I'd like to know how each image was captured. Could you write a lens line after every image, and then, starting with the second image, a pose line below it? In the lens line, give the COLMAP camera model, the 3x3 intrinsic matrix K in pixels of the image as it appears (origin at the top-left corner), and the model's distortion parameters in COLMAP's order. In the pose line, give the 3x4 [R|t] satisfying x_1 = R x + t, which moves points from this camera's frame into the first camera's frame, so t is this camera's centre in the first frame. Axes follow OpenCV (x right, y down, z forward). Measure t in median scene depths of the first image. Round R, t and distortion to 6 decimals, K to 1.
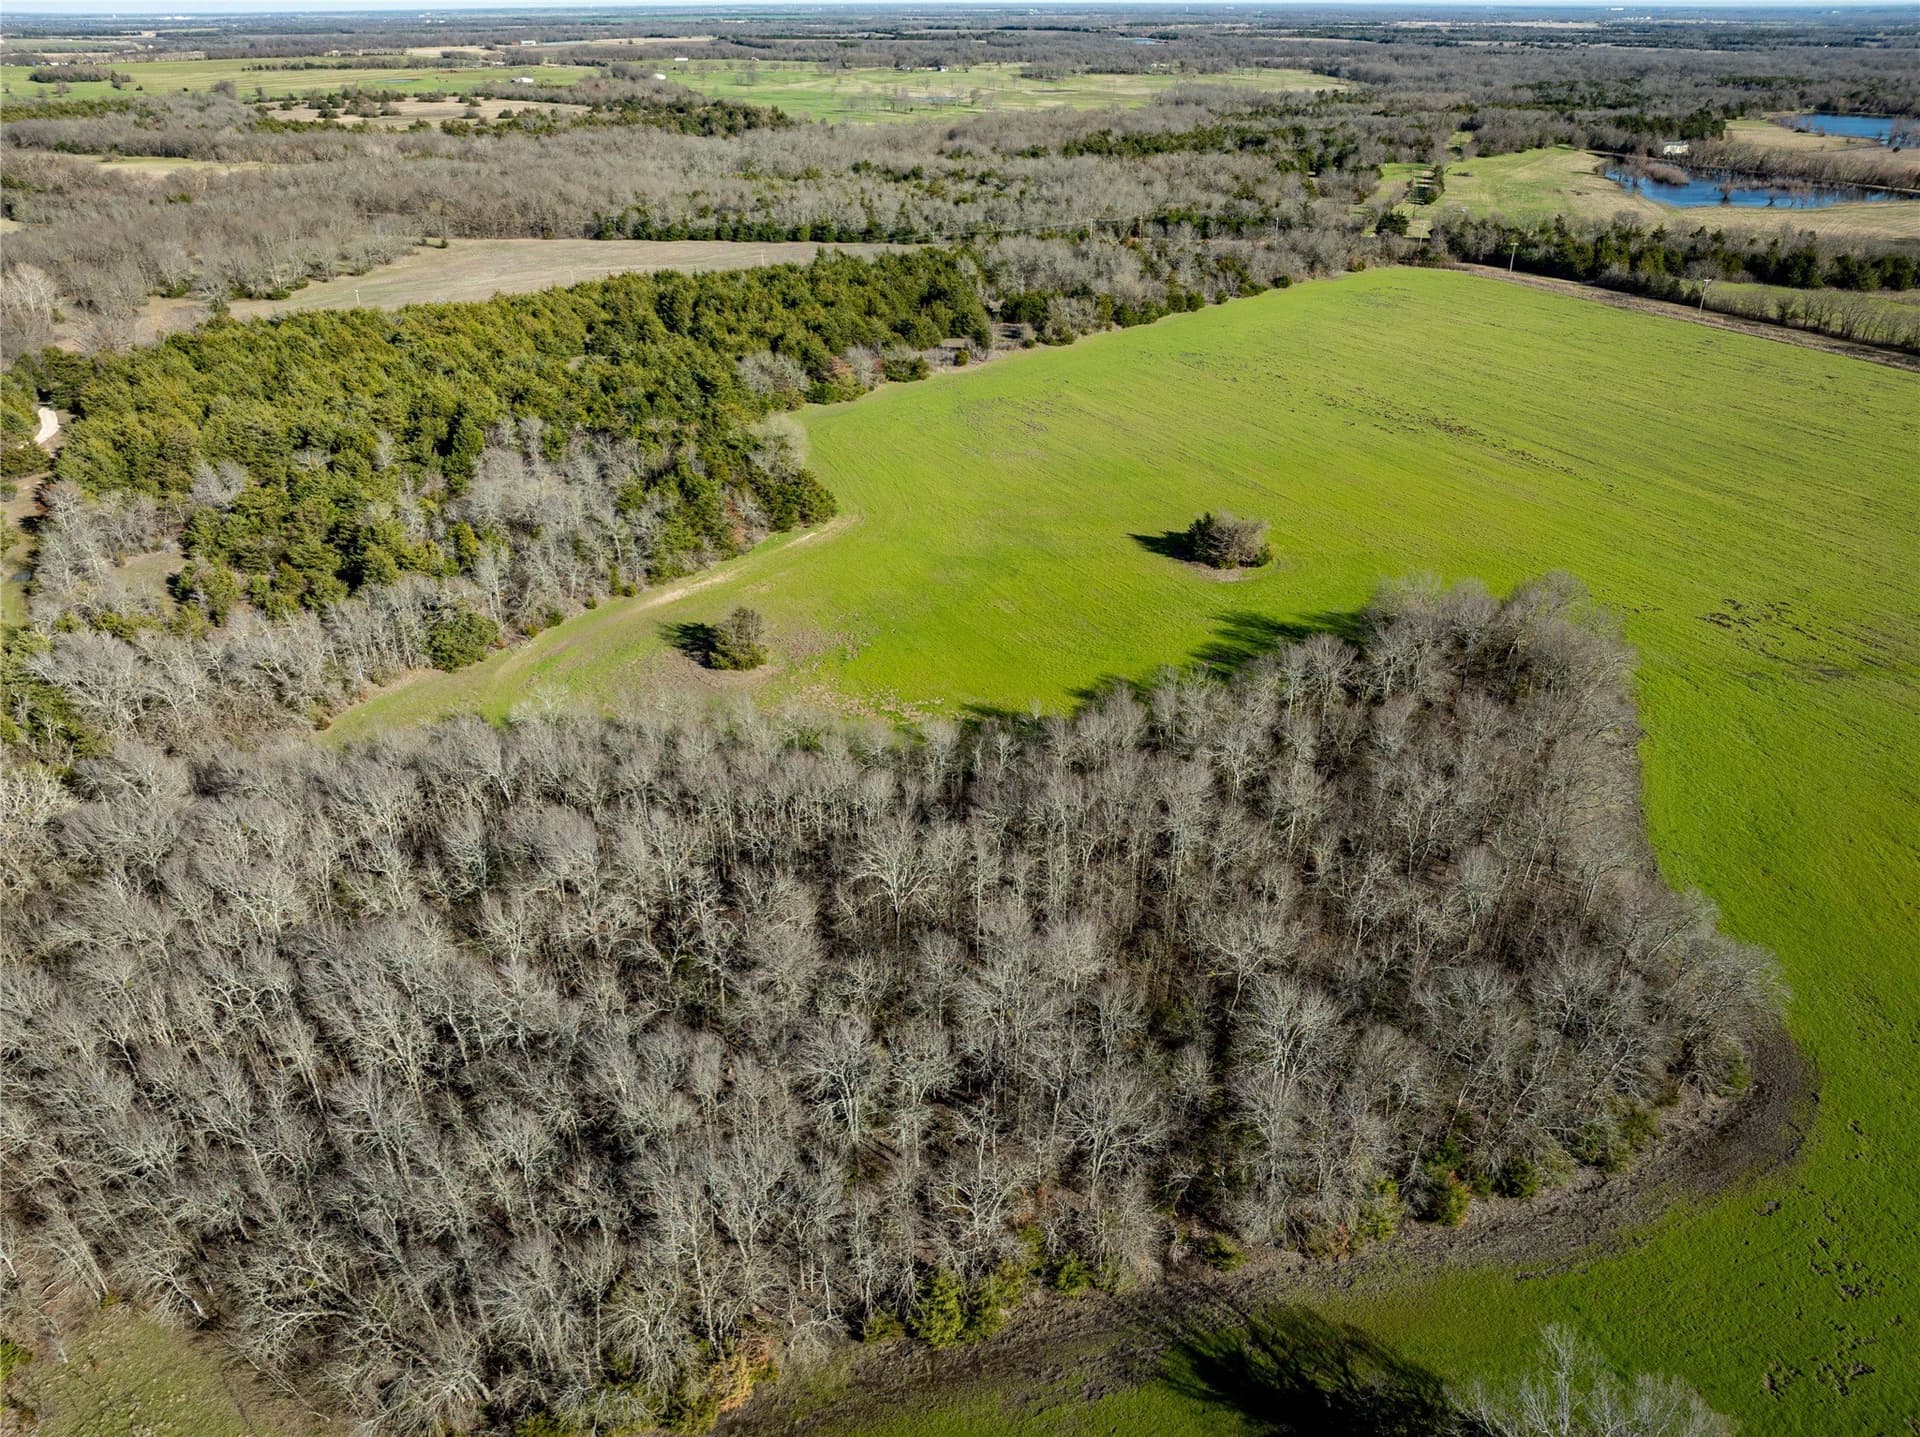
lens RADIAL K [[1358.4, 0, 978.8], [0, 1358.4, 716.8], [0, 0, 1]] dist [-0.035816, 0.009198]
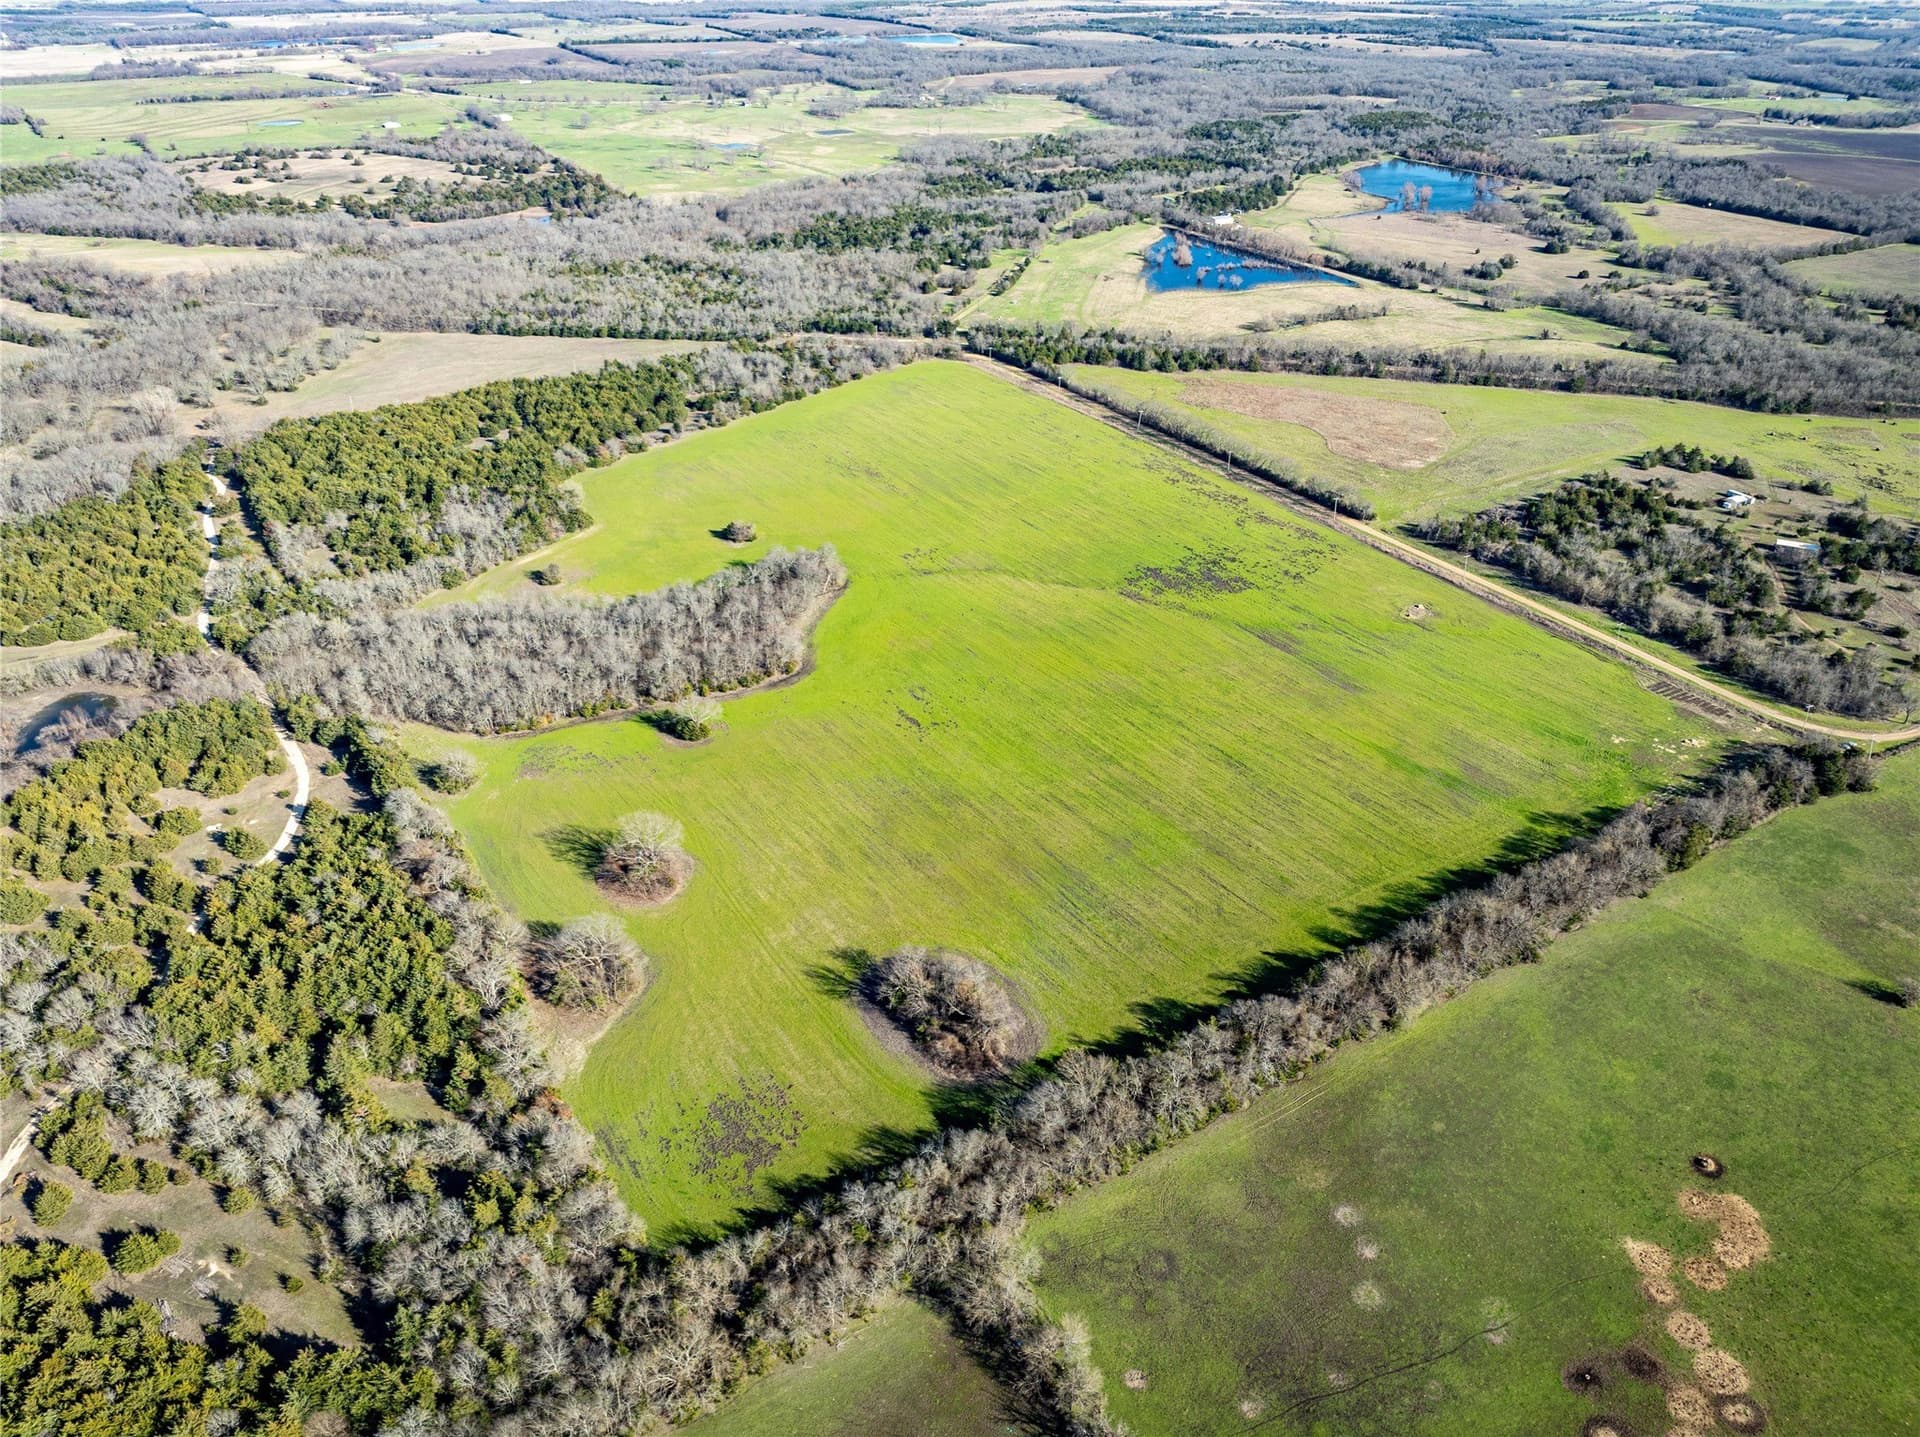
lens RADIAL K [[1358.4, 0, 964.8], [0, 1358.4, 709.9], [0, 0, 1]] dist [-0.035816, 0.009198]
pose [[0.996482, -0.040719, 0.073253, 0.337212], [0.037860, 0.998482, 0.040008, 0.104519], [-0.074771, -0.037094, 0.996511, -1.373389]]
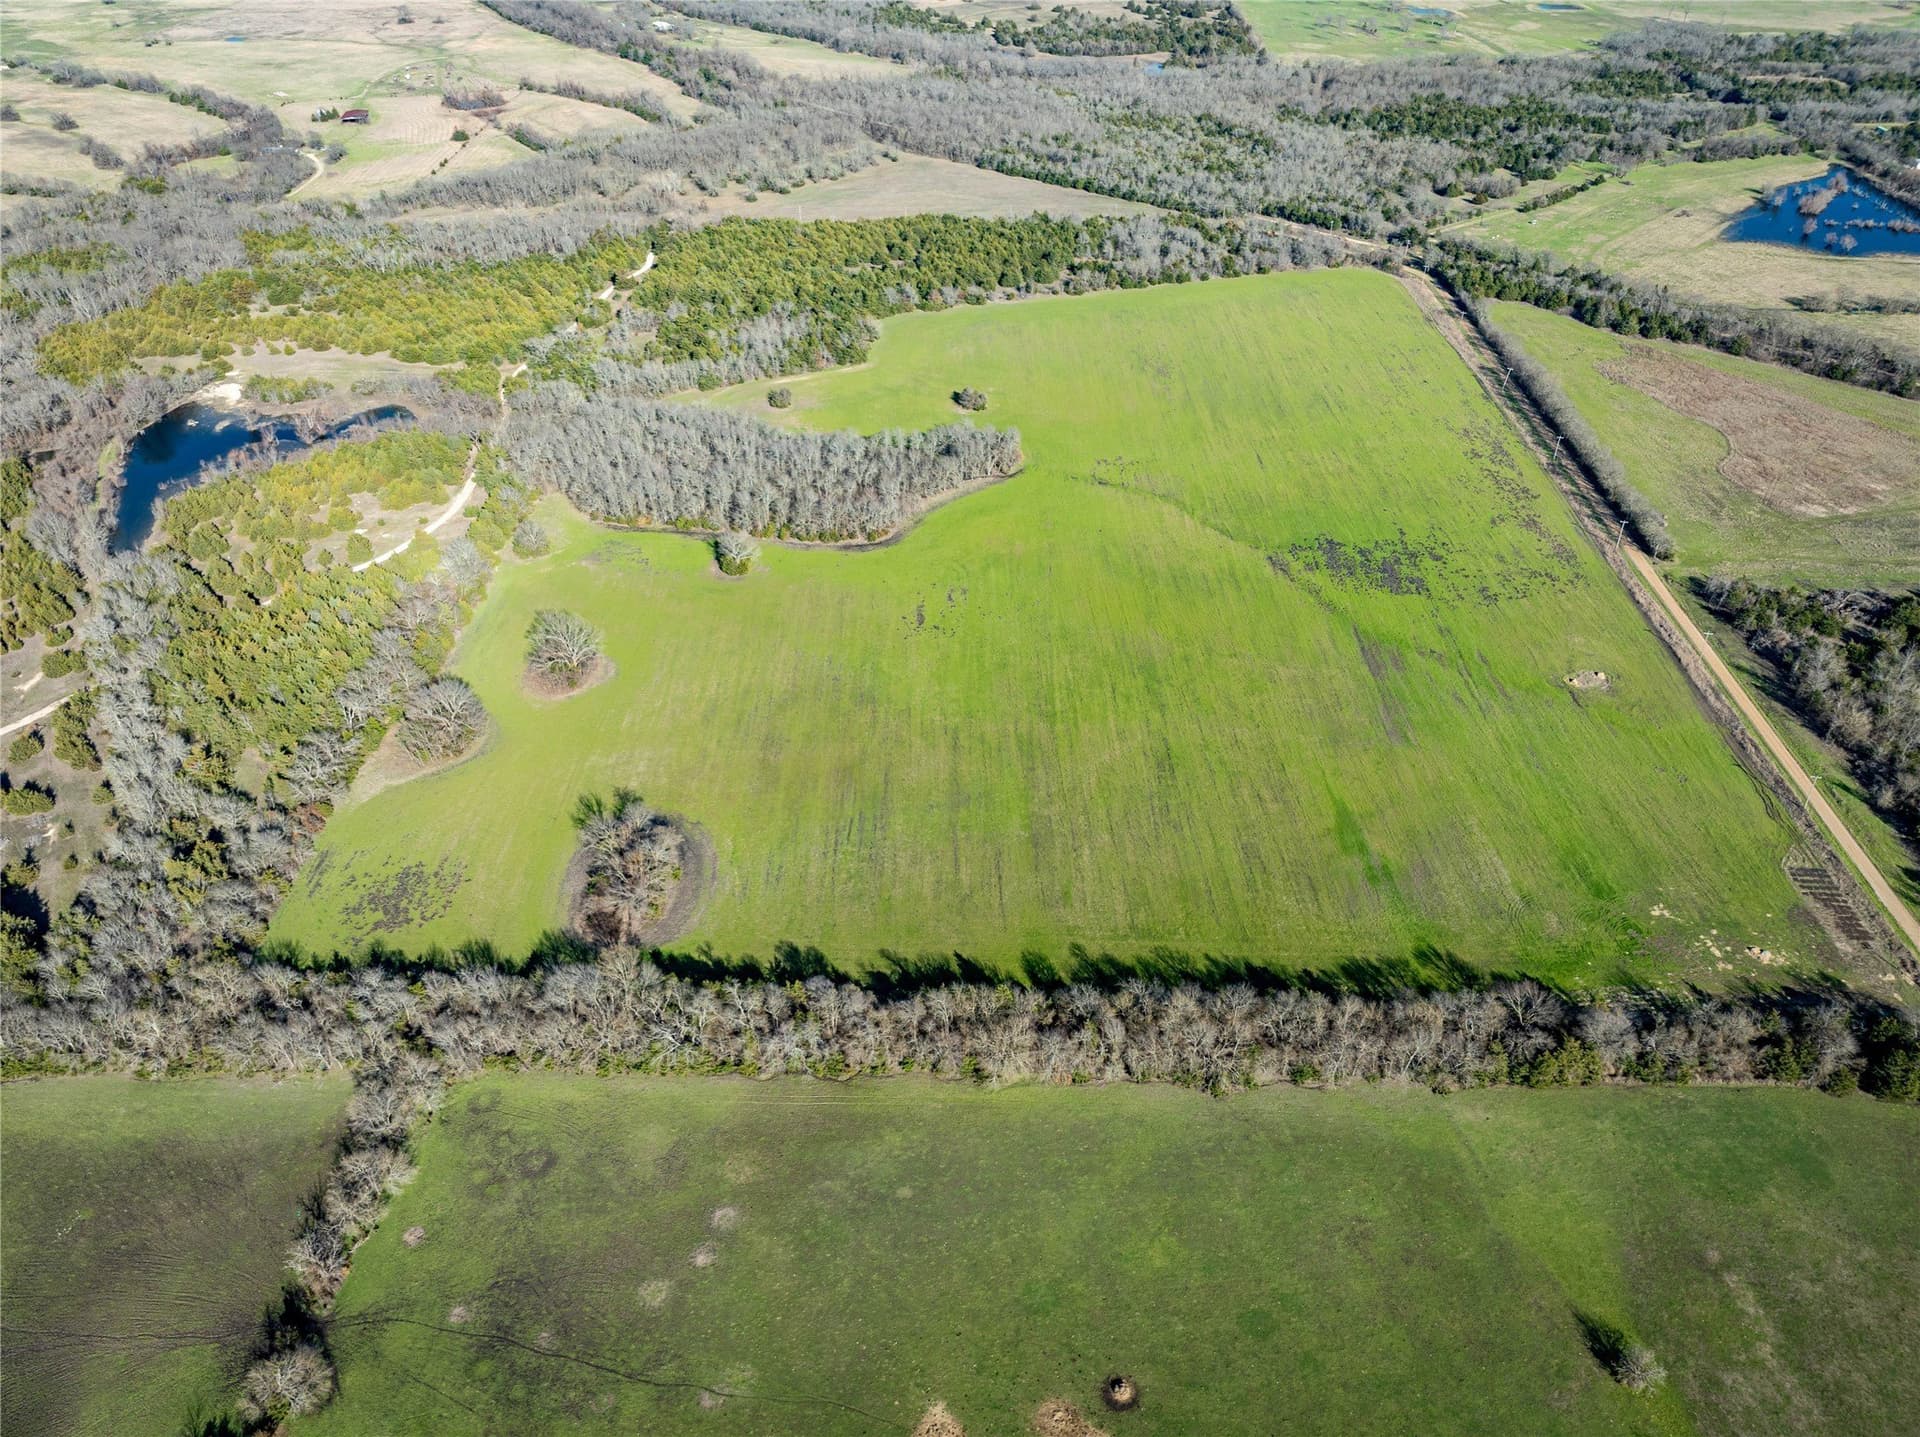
lens RADIAL K [[1358.4, 0, 963.9], [0, 1358.4, 720.9], [0, 0, 1]] dist [-0.035816, 0.009198]
pose [[0.879855, 0.279713, -0.384208, 1.099461], [-0.224512, 0.957188, 0.182715, -0.007580], [0.418867, -0.074503, 0.904986, -1.155556]]
